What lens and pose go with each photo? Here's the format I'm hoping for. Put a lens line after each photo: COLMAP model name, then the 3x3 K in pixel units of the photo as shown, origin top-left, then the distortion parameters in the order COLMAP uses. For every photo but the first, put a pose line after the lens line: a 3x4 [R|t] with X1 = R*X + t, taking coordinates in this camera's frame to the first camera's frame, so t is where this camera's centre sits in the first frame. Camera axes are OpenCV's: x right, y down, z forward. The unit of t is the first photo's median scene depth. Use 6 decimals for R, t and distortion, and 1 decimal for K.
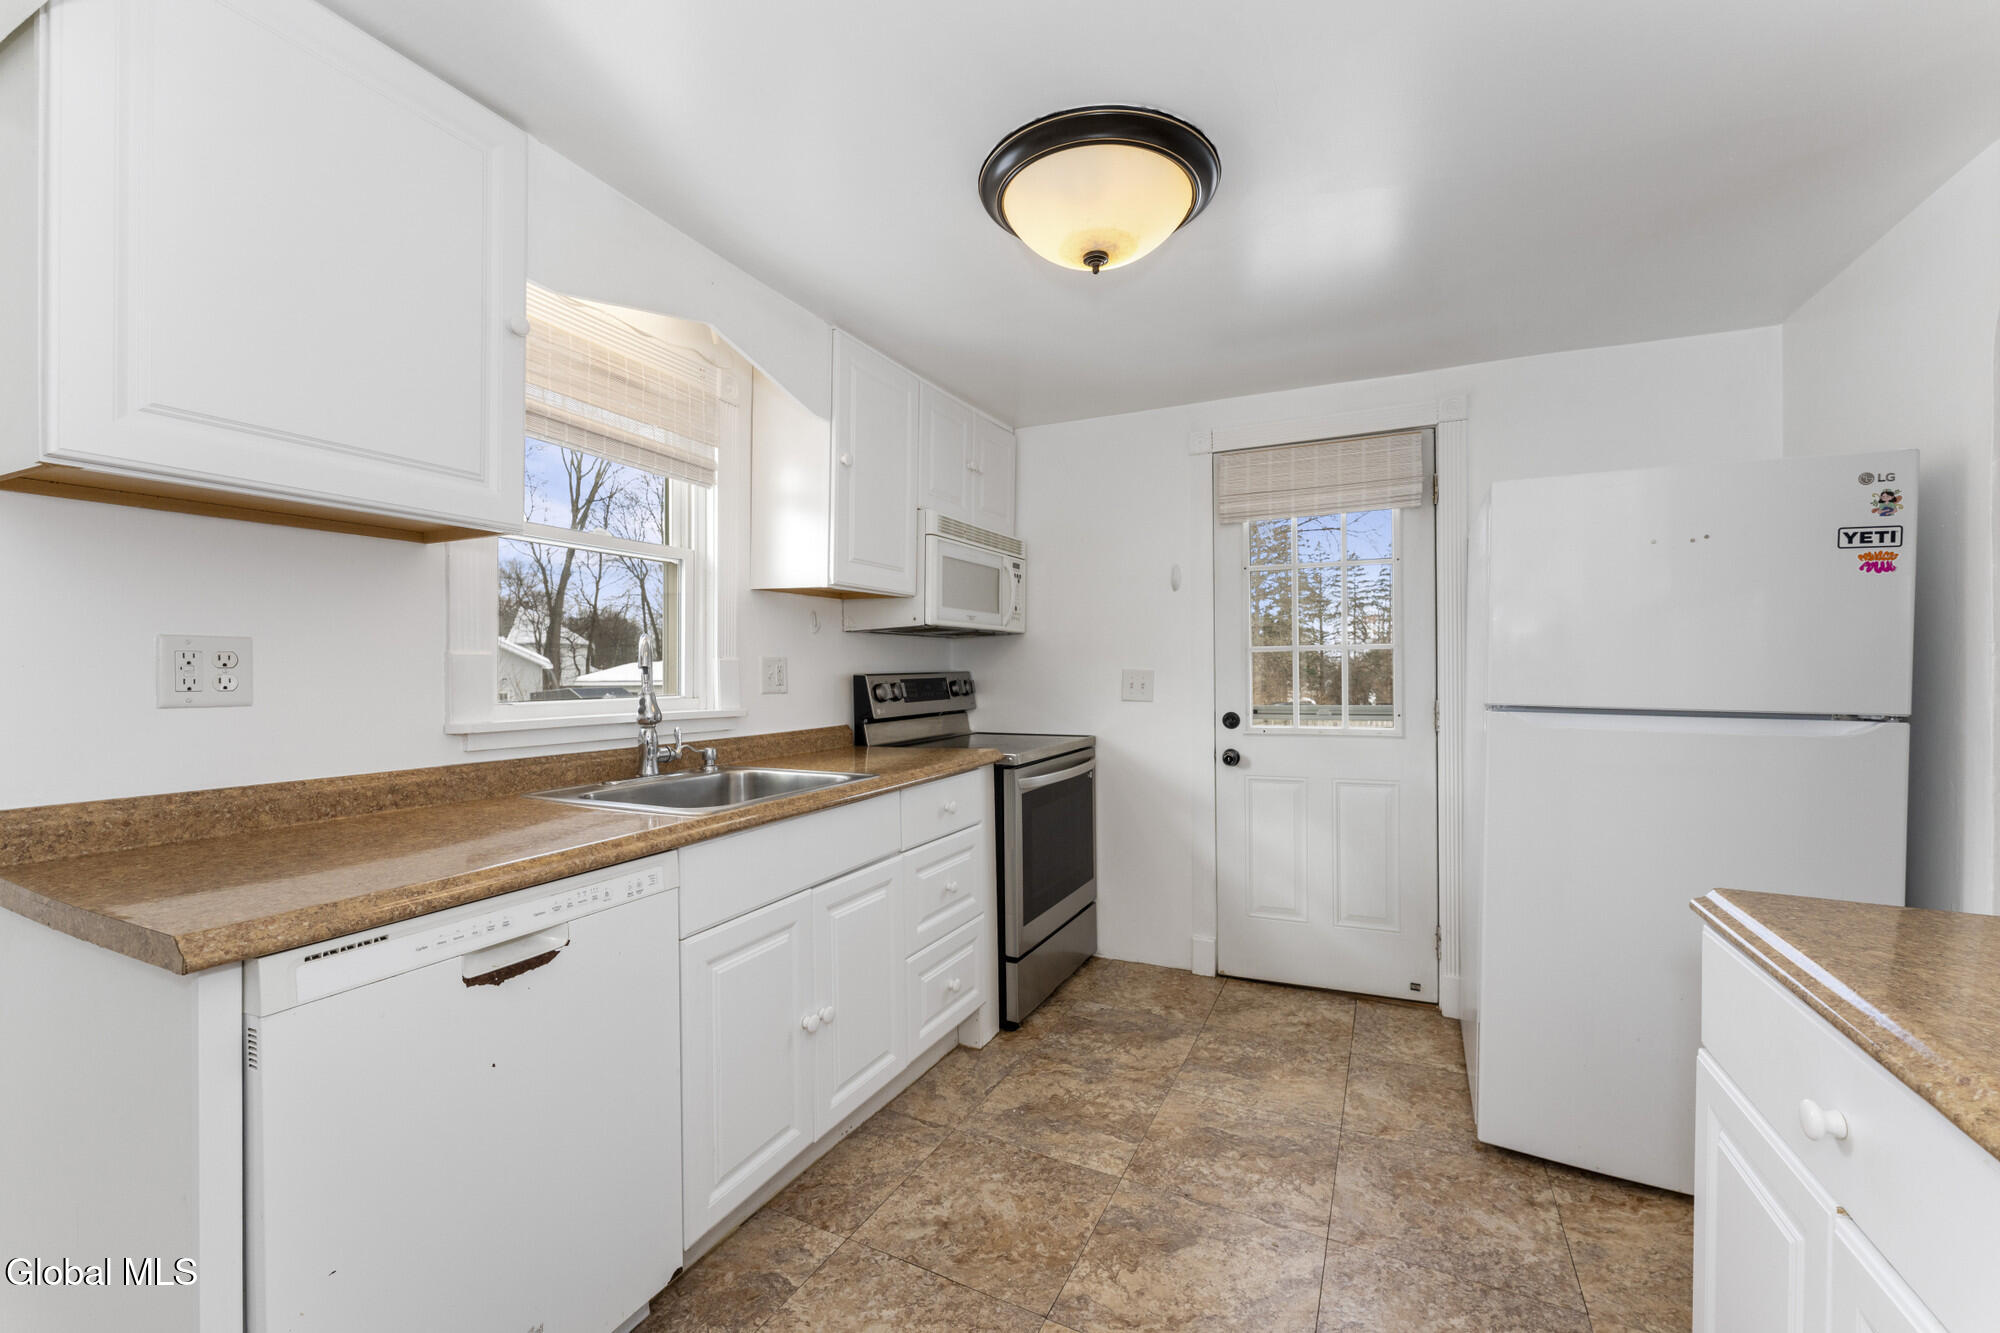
lens RADIAL K [[807.3, 0, 996.8], [0, 807.3, 665.3], [0, 0, 1]] dist [-0.000717, -0.000410]
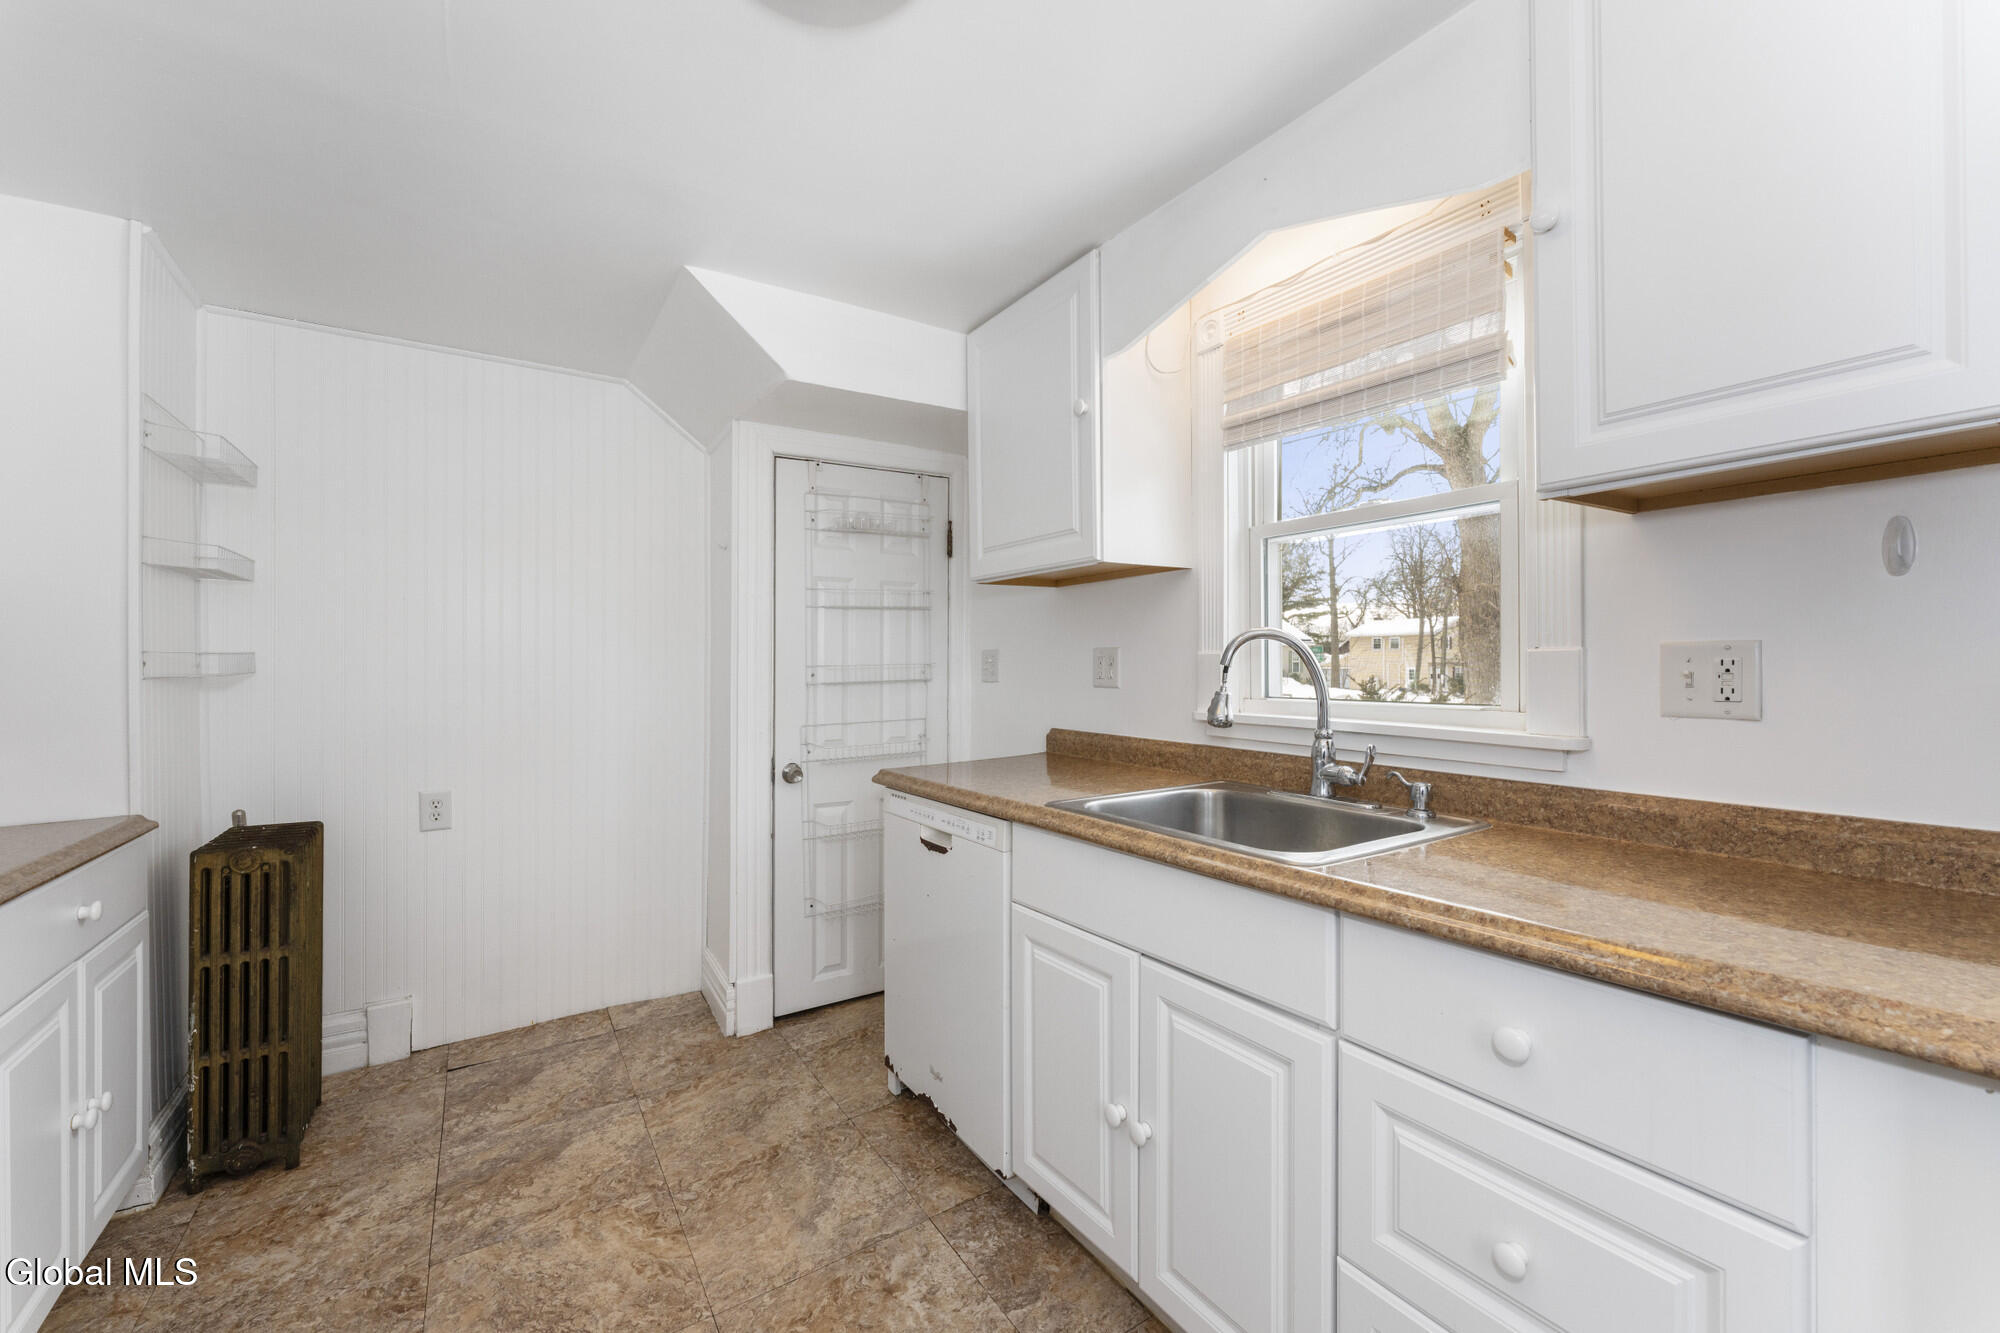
lens RADIAL K [[807.3, 0, 976.2], [0, 807.3, 669.2], [0, 0, 1]] dist [-0.000717, -0.000410]
pose [[-0.539975, -0.010846, -0.841611, 0.460894], [-0.008423, 0.999937, -0.007483, 0.015282], [0.841639, 0.003048, -0.540032, 1.132358]]
